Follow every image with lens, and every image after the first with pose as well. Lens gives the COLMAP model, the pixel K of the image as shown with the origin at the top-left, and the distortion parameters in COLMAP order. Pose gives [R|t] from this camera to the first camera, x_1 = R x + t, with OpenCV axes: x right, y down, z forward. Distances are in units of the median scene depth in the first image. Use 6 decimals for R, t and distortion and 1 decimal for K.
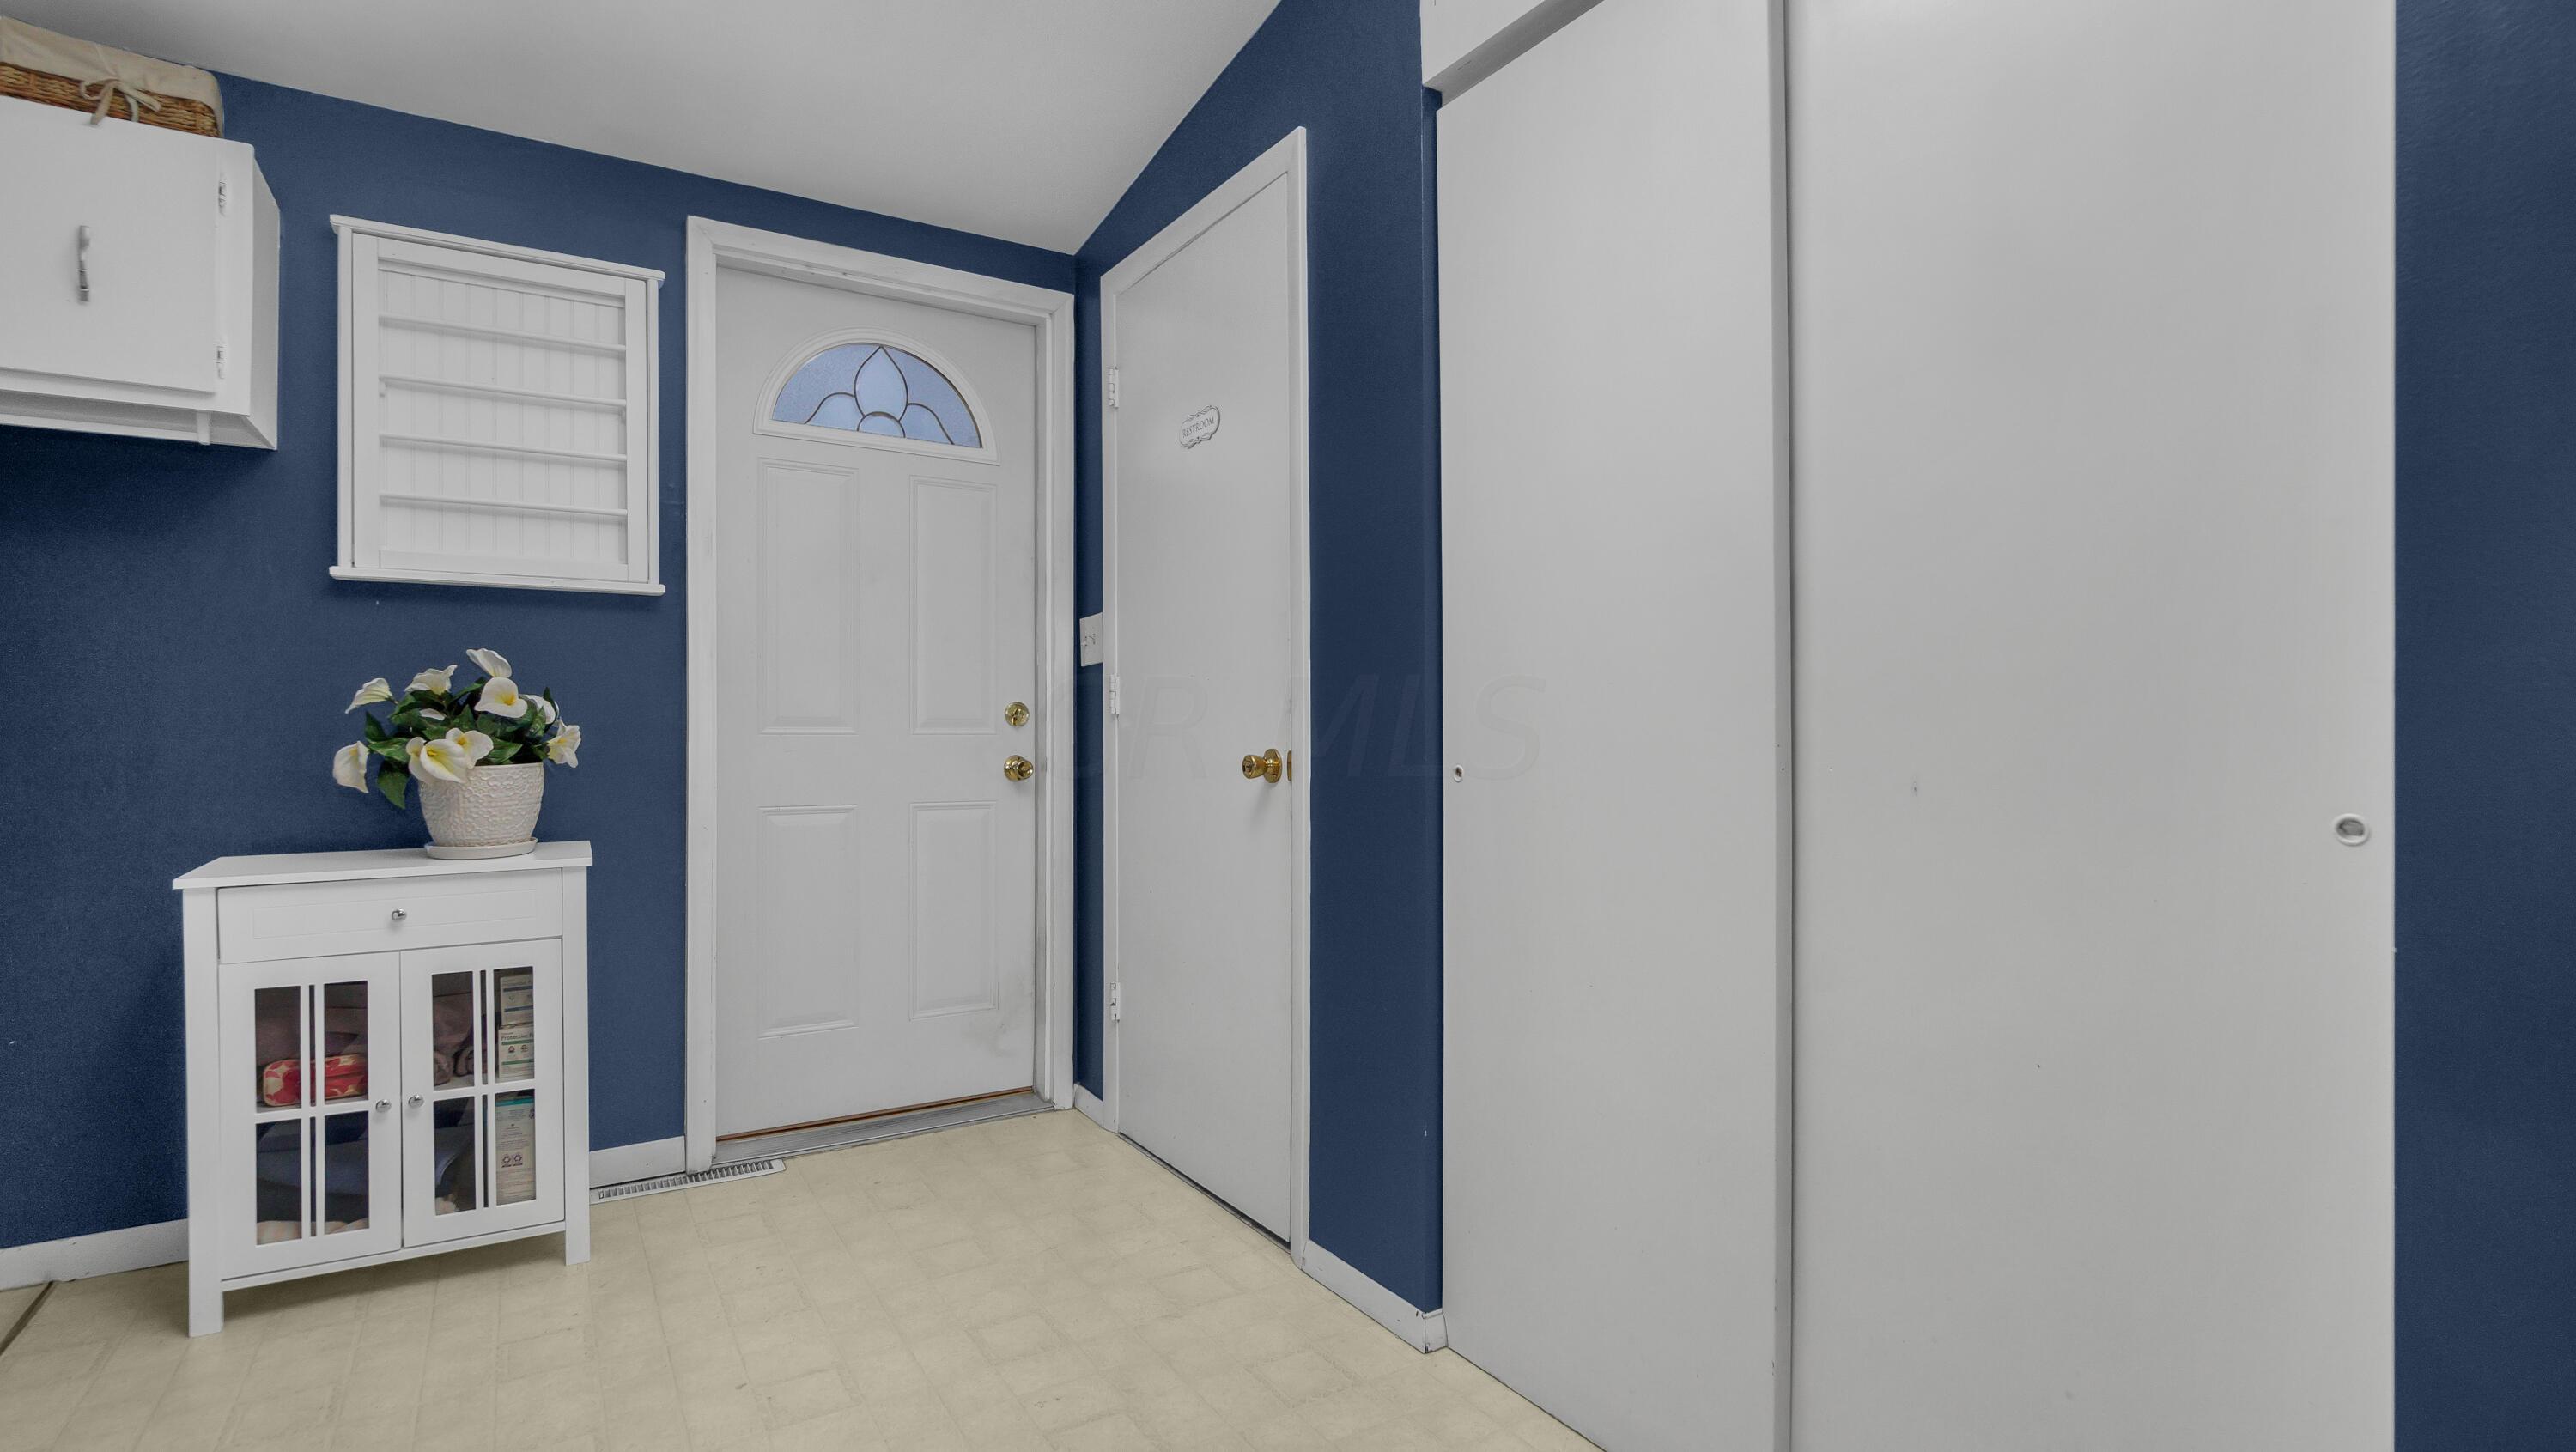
lens RADIAL K [[1171.7, 0, 1304.1], [0, 1171.7, 718.9], [0, 0, 1]] dist [0.005772, 0.000920]
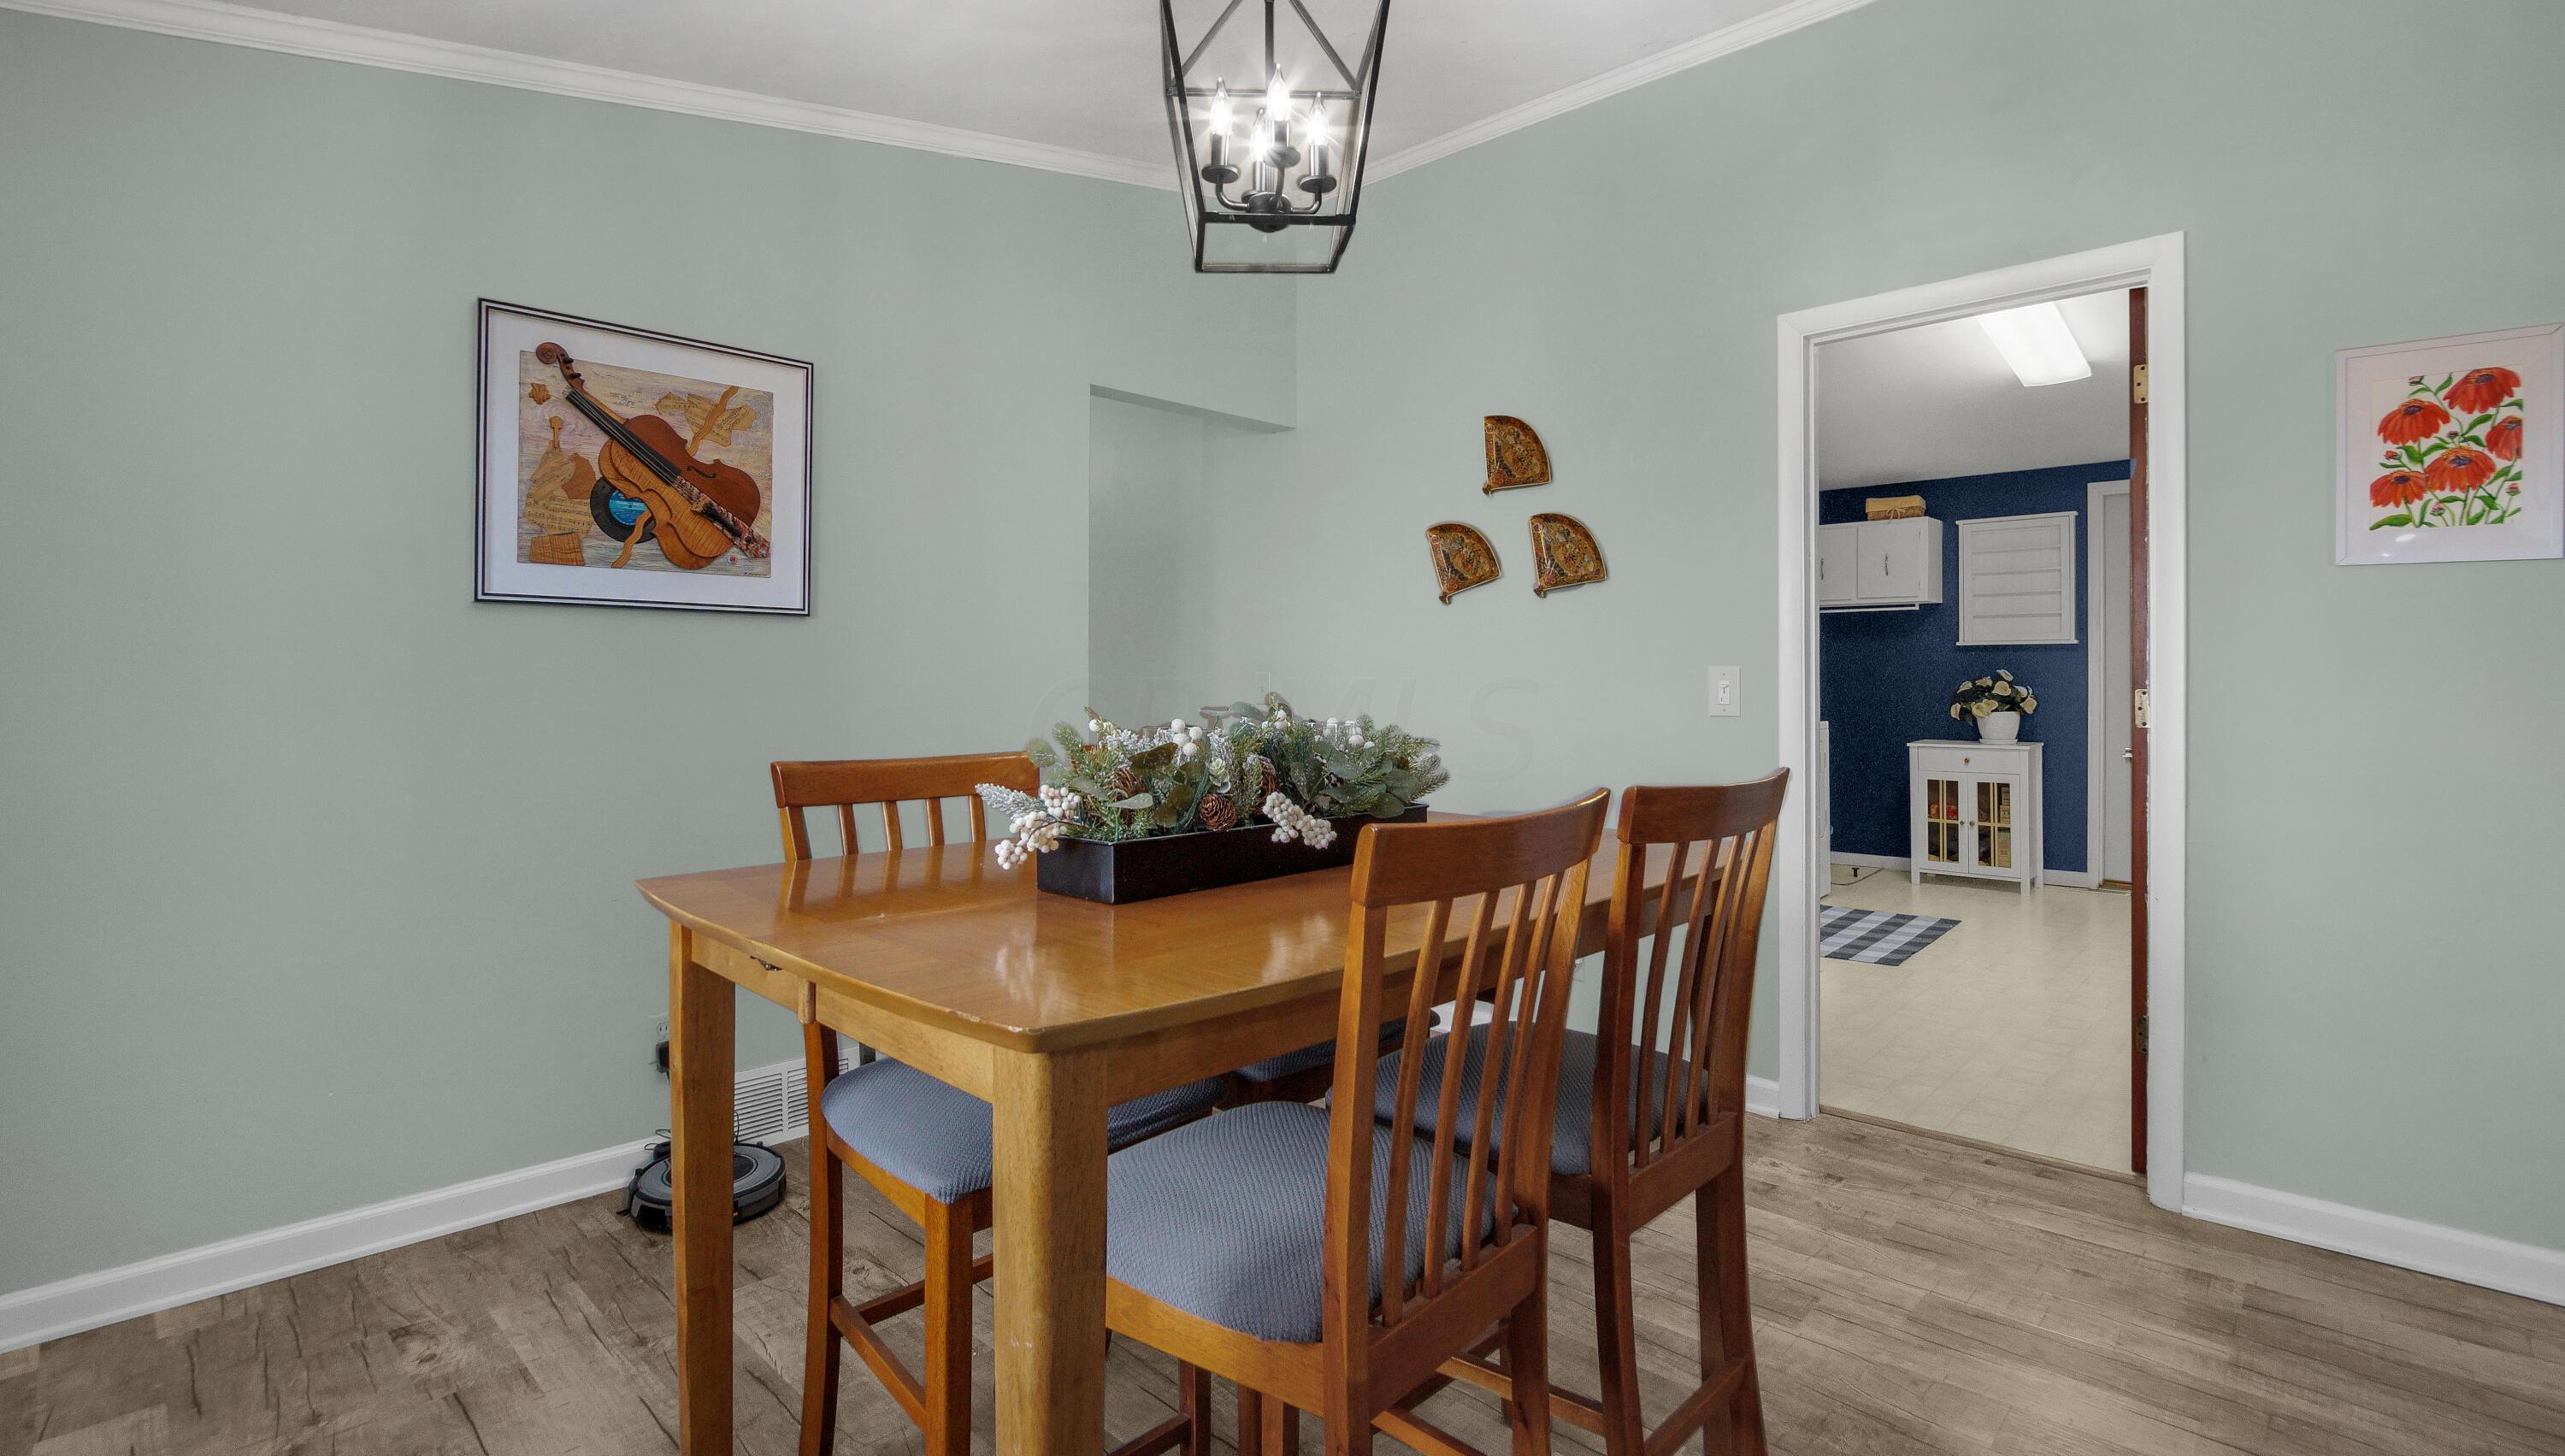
lens RADIAL K [[1159.4, 0, 1293.2], [0, 1159.4, 713.7], [0, 0, 1]] dist [0.003491, 0.000634]
pose [[0.274781, 0.019418, -0.961311, 1.549552], [-0.003500, 0.999810, 0.019195, -0.003986], [0.961500, -0.001910, 0.274797, -1.419616]]
